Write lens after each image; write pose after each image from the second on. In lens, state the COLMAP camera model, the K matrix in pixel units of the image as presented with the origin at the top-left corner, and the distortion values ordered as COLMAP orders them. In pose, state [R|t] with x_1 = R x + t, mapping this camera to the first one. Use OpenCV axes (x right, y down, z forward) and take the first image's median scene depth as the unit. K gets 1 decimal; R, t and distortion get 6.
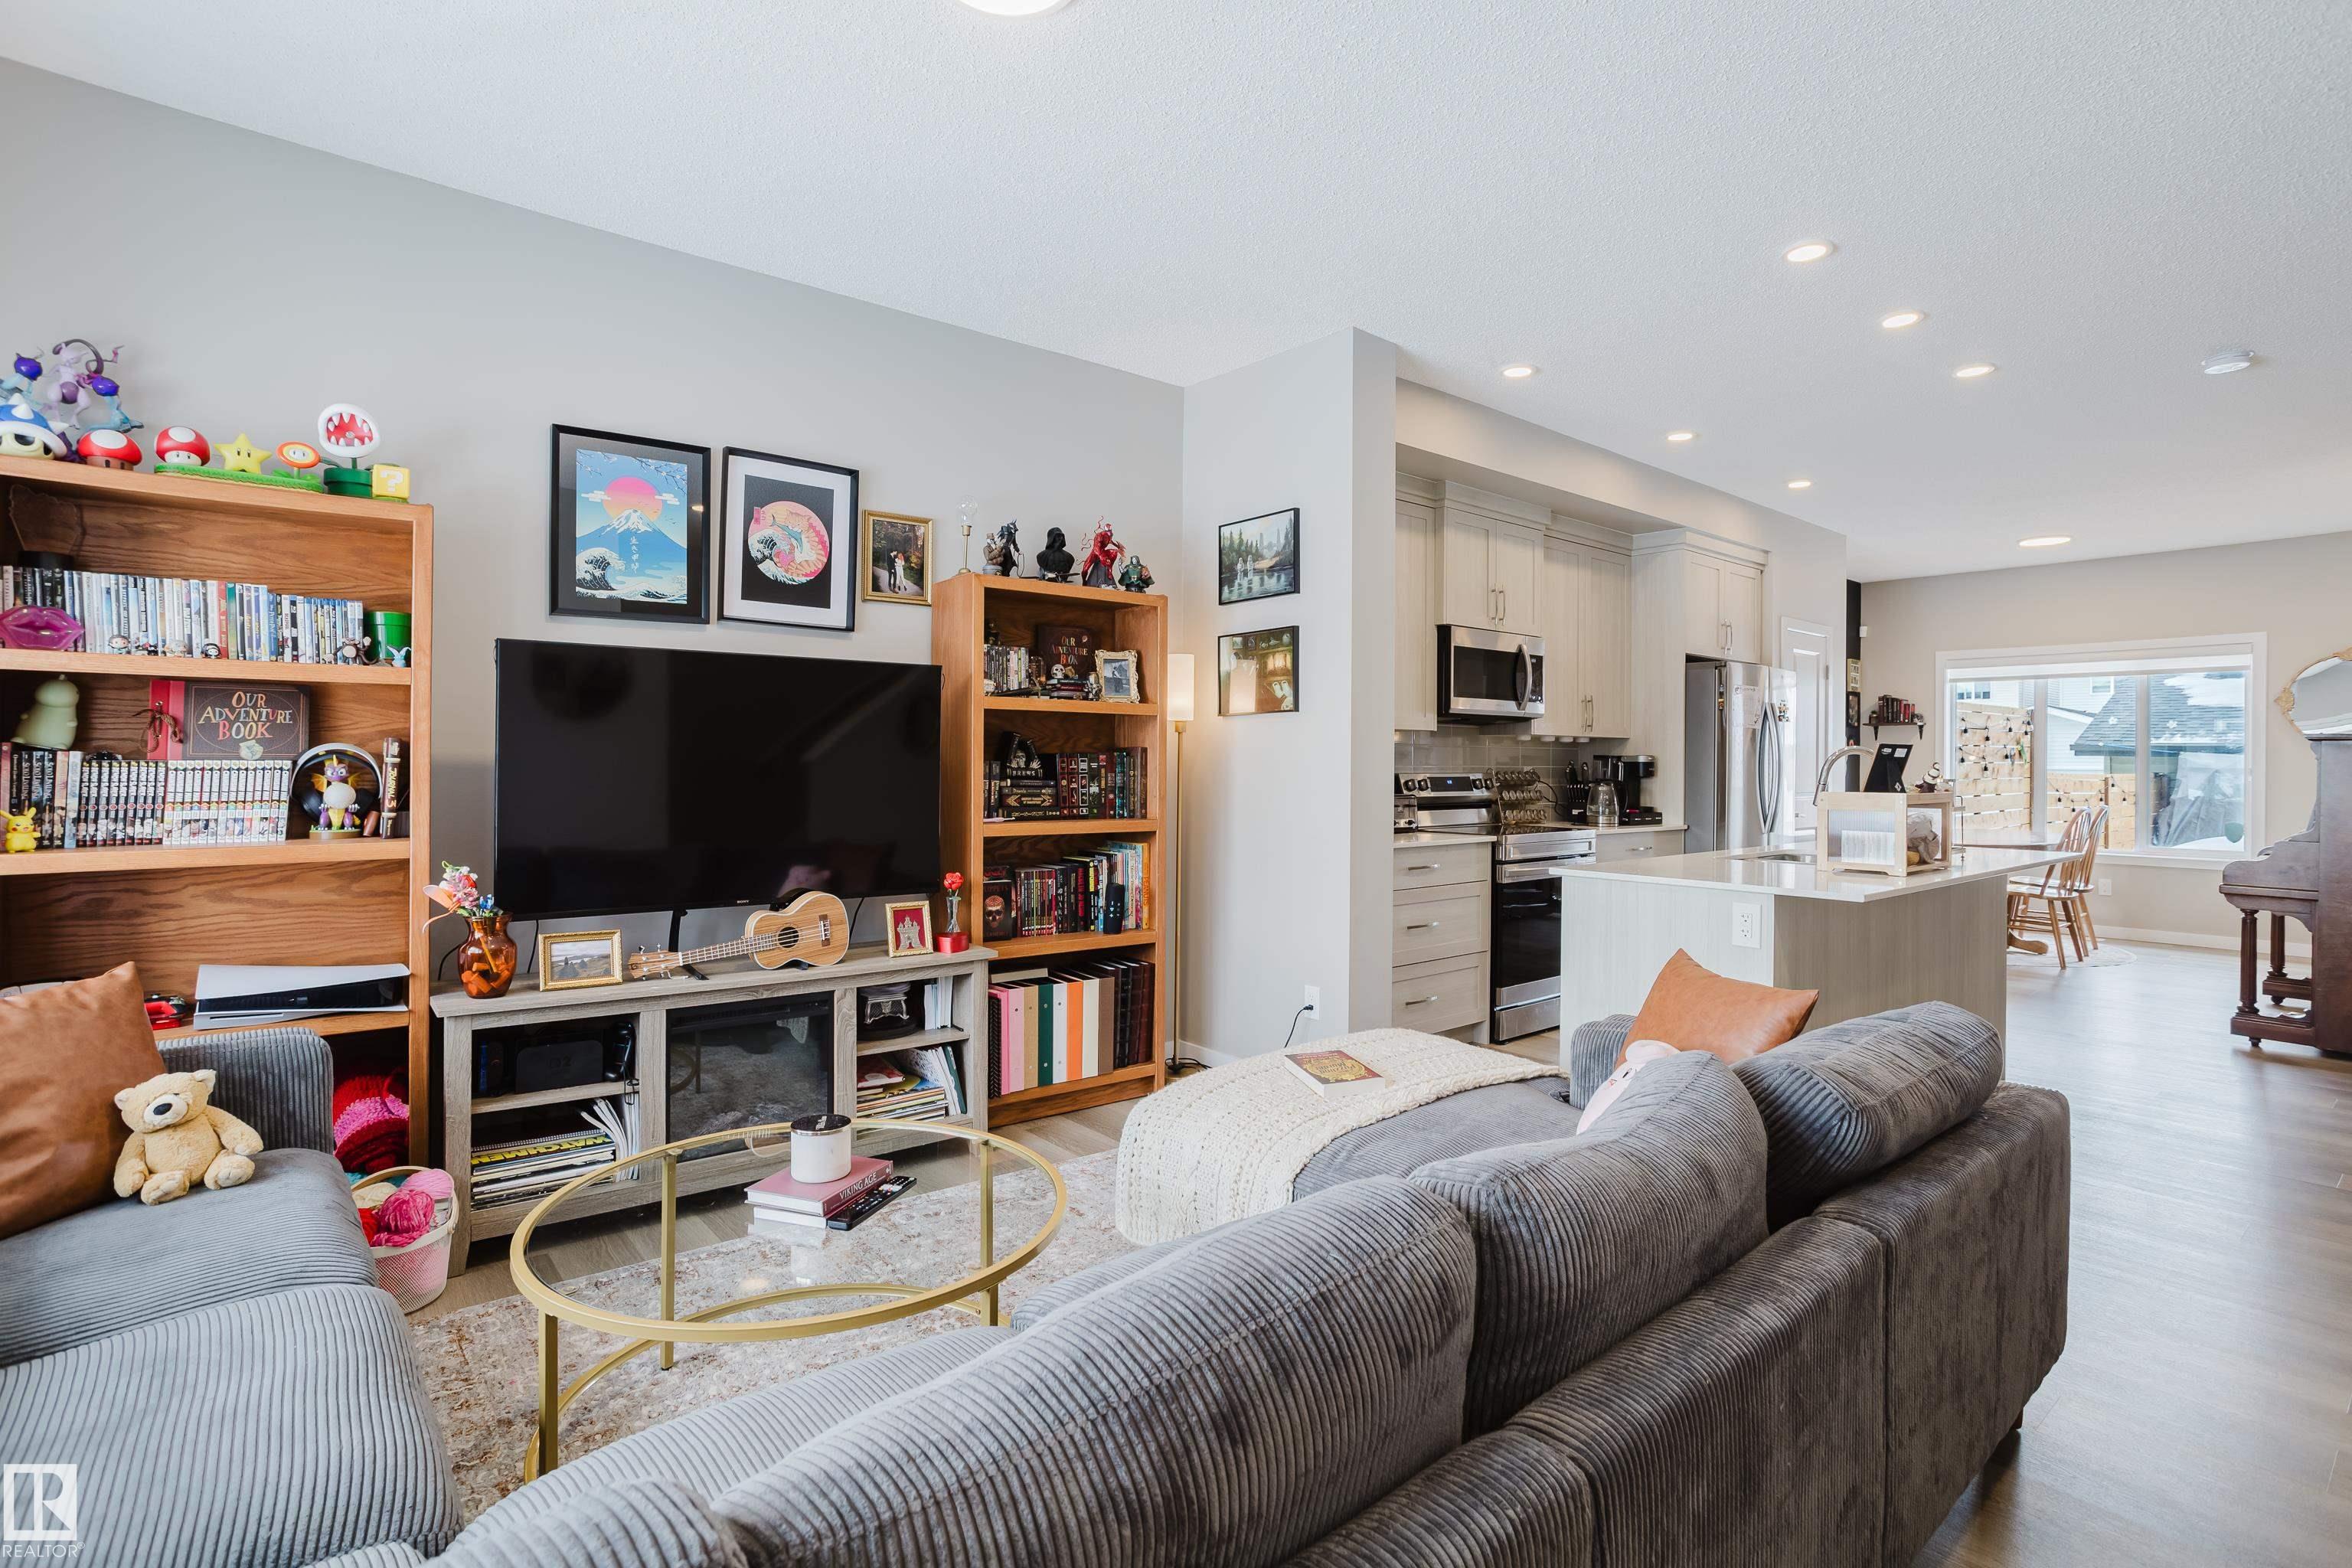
lens RADIAL K [[1138.5, 0, 1173.6], [0, 1138.5, 762.8], [0, 0, 1]] dist [-0.047638, 0.024707]
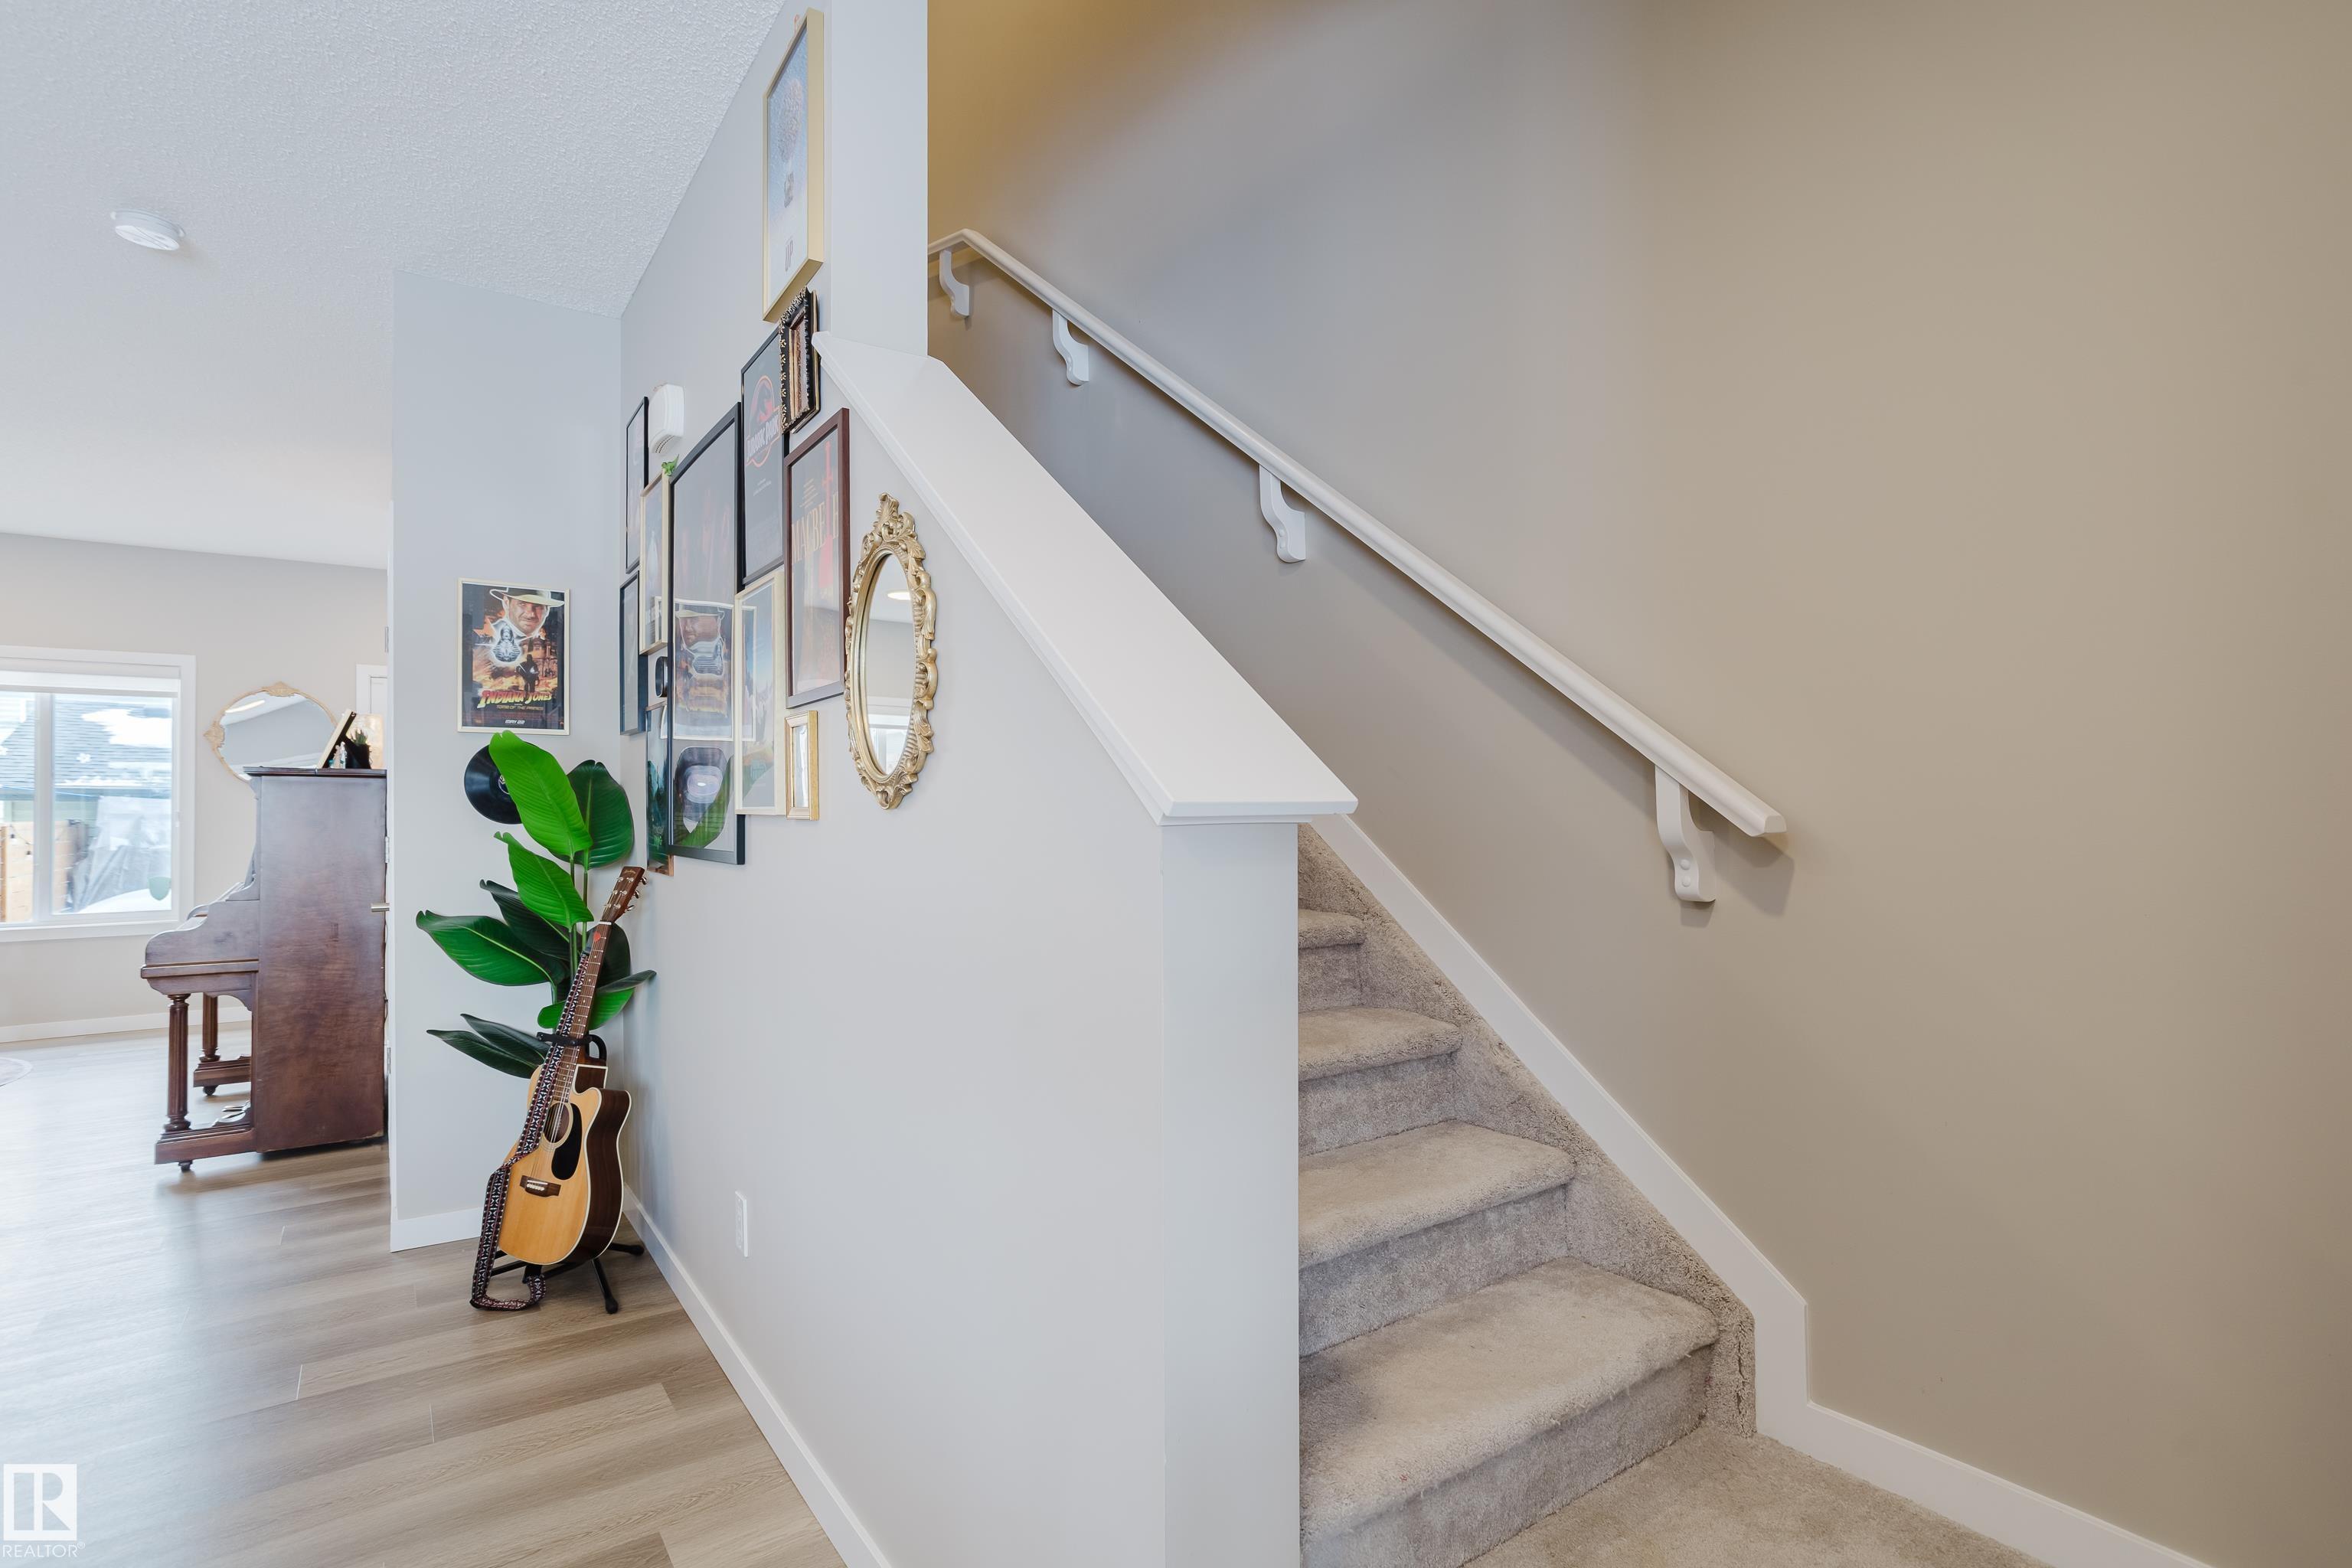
lens RADIAL K [[1138.5, 0, 1169.6], [0, 1138.5, 783.9], [0, 0, 1]] dist [-0.047638, 0.024707]
pose [[0.072746, 0.012061, 0.997278, 0.310143], [0.010904, 0.999857, -0.012888, 0.004992], [-0.997291, 0.011812, 0.072604, 0.324156]]
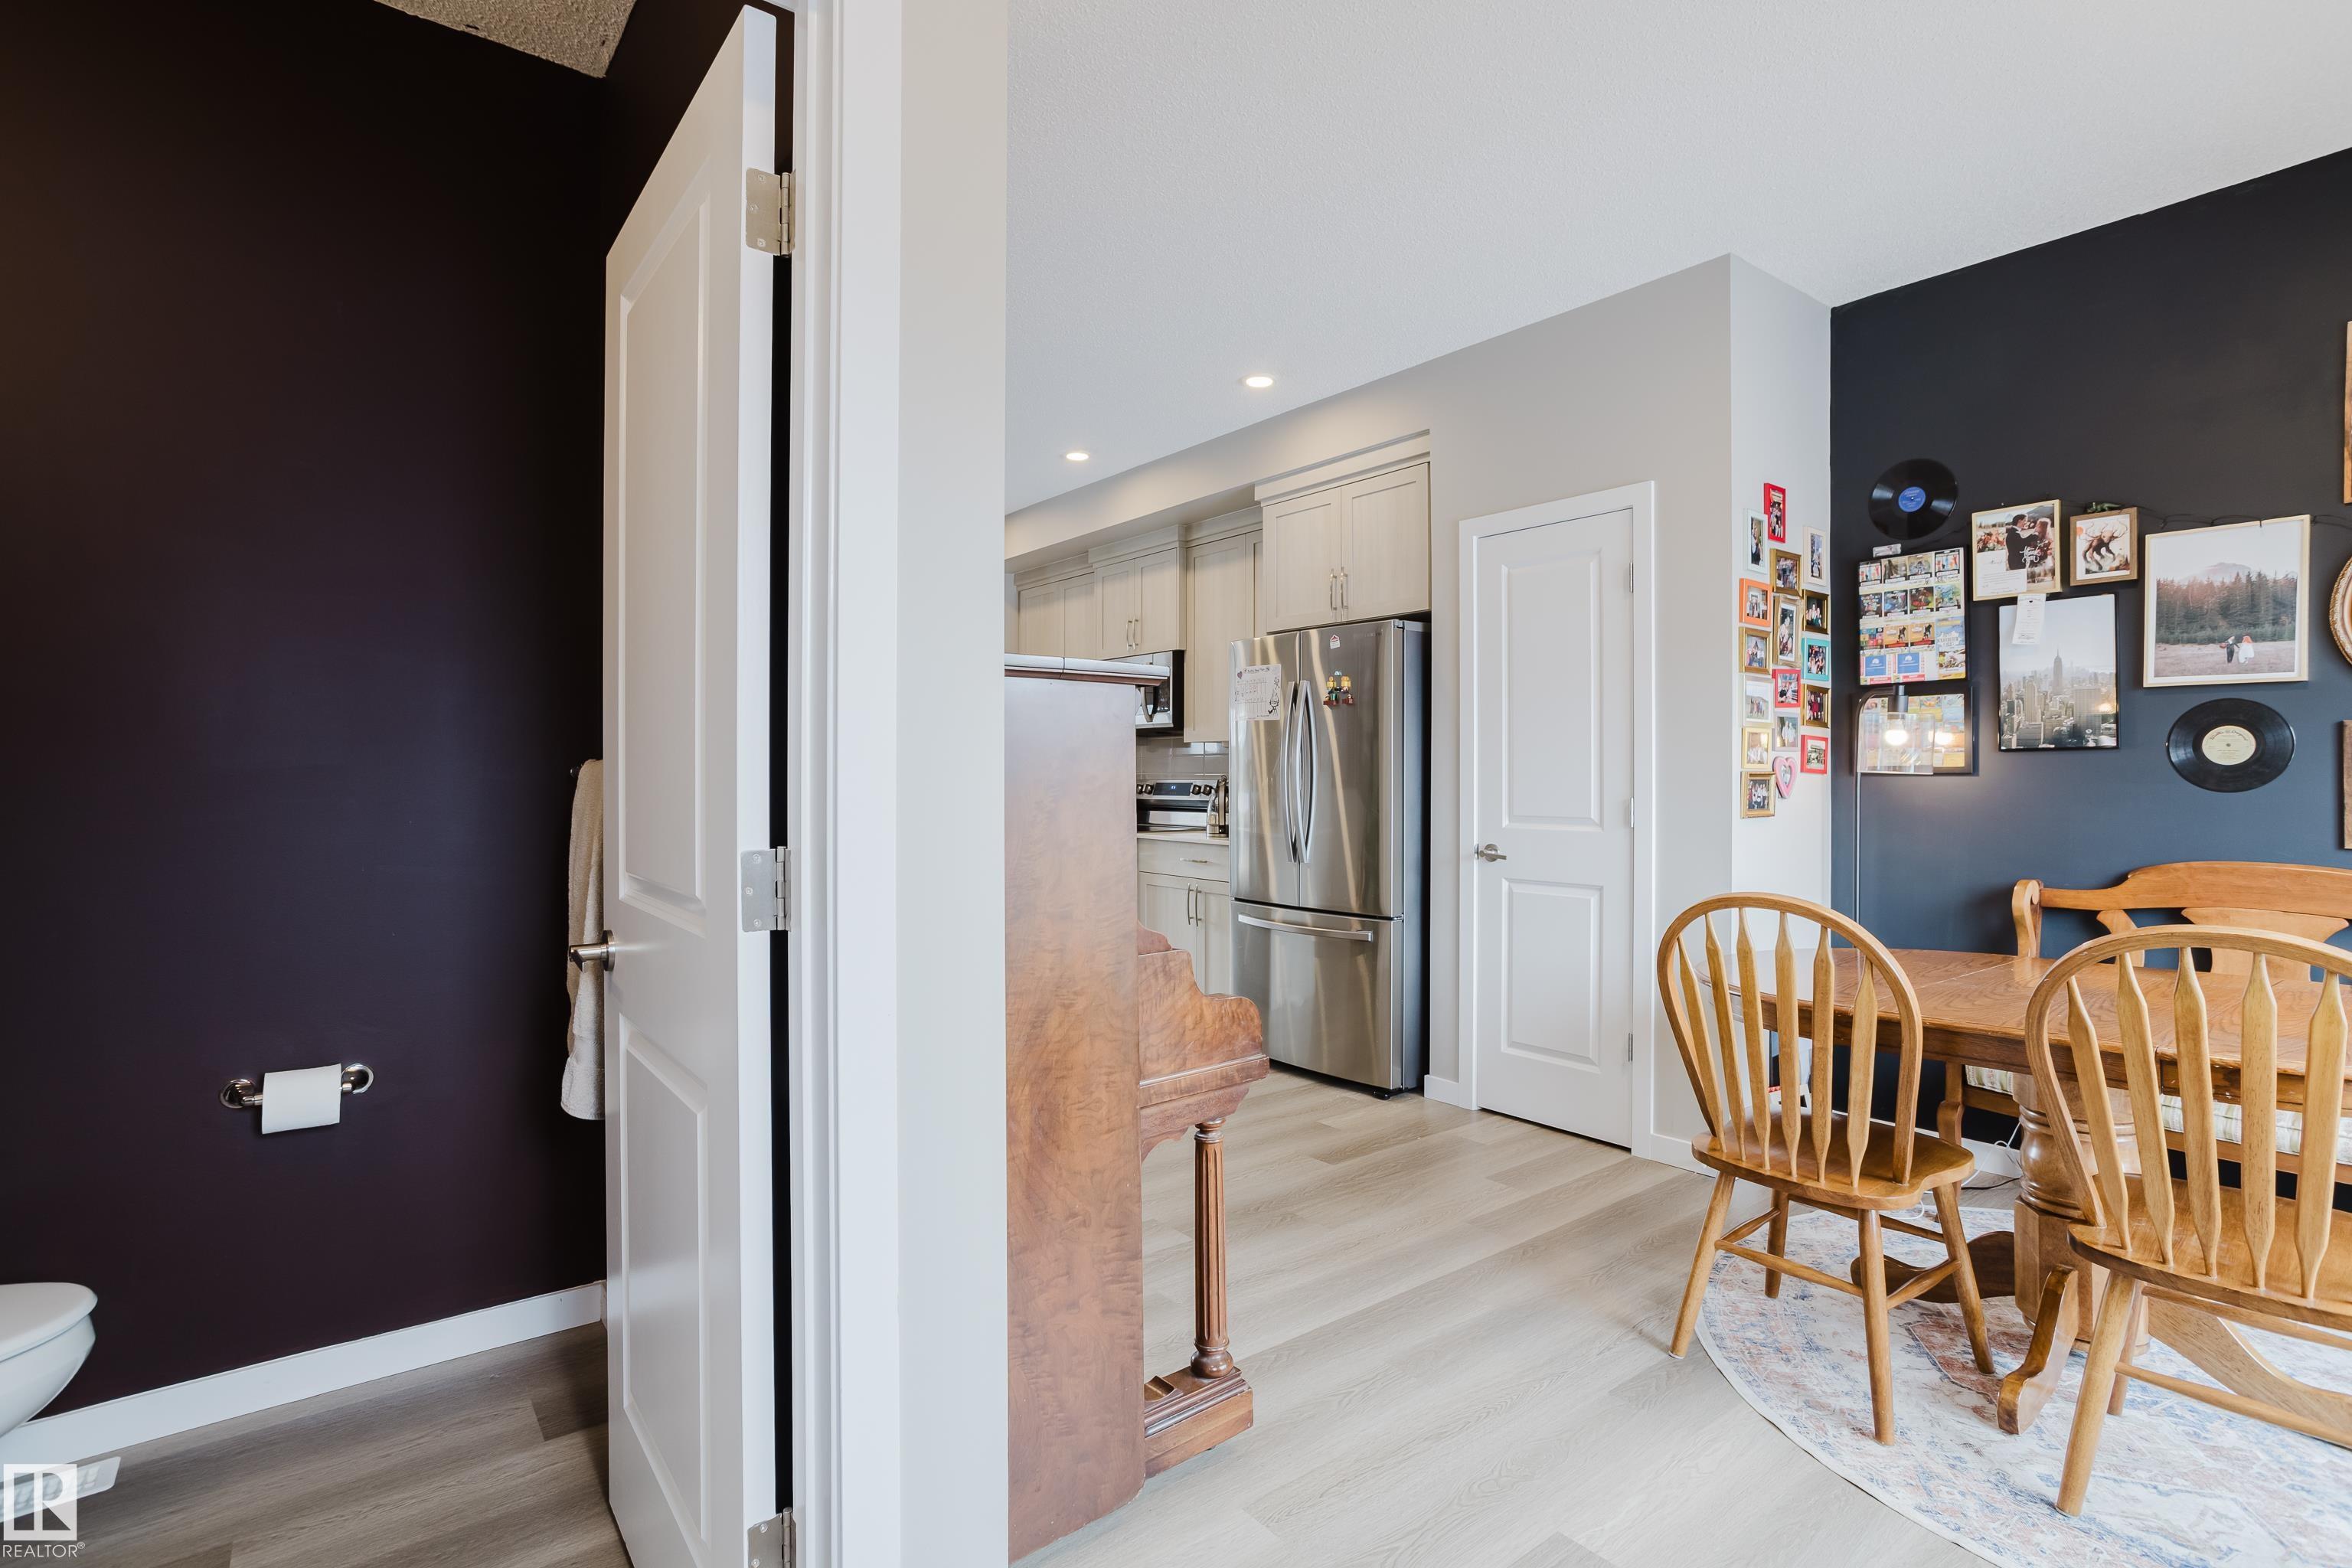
lens RADIAL K [[1138.5, 0, 1185.4], [0, 1138.5, 788.5], [0, 0, 1]] dist [-0.047638, 0.024707]
pose [[-0.025425, 0.003157, -0.999672, 1.959021], [-0.002294, 0.999992, 0.003217, 0.019833], [0.999674, 0.002375, -0.025417, 1.471645]]
